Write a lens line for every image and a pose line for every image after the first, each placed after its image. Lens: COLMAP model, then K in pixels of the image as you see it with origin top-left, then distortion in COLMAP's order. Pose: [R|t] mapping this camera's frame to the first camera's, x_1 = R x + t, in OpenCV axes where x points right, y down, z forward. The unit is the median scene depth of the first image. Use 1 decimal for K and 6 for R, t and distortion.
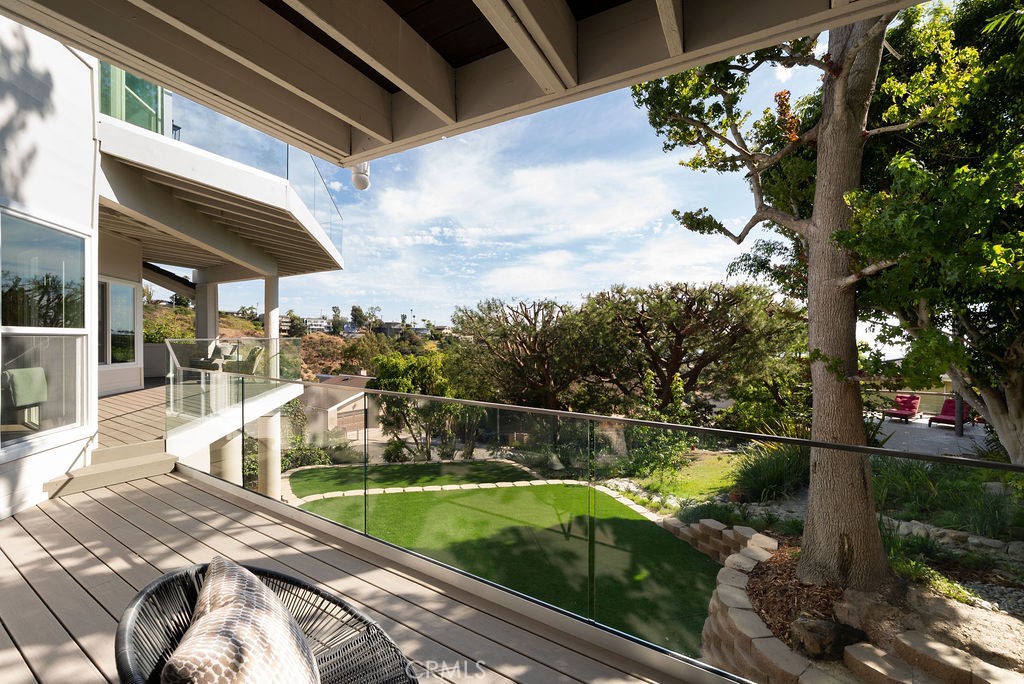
lens RADIAL K [[398.9, 0, 503.3], [0, 398.9, 345.9], [0, 0, 1]] dist [-0.005747, -0.000139]
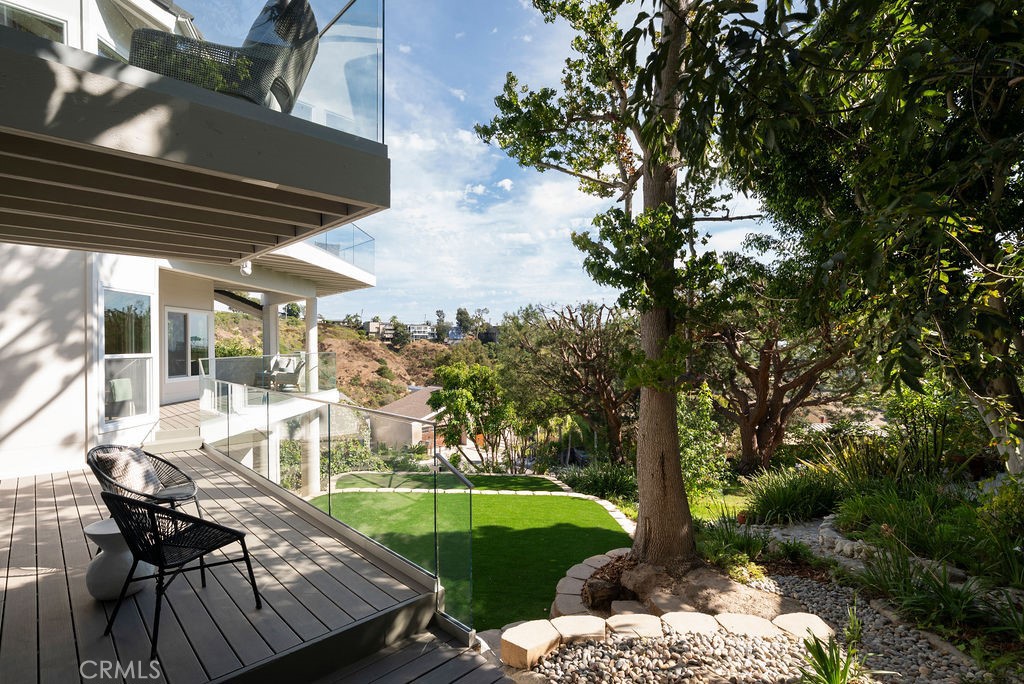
lens RADIAL K [[493.7, 0, 510.6], [0, 493.7, 343.9], [0, 0, 1]] dist [0.001661, 0.000058]
pose [[0.961929, -0.023900, -0.272253, 0.200482], [0.019678, 0.999640, -0.018228, -0.004292], [0.272591, 0.012177, 0.962053, -0.118000]]
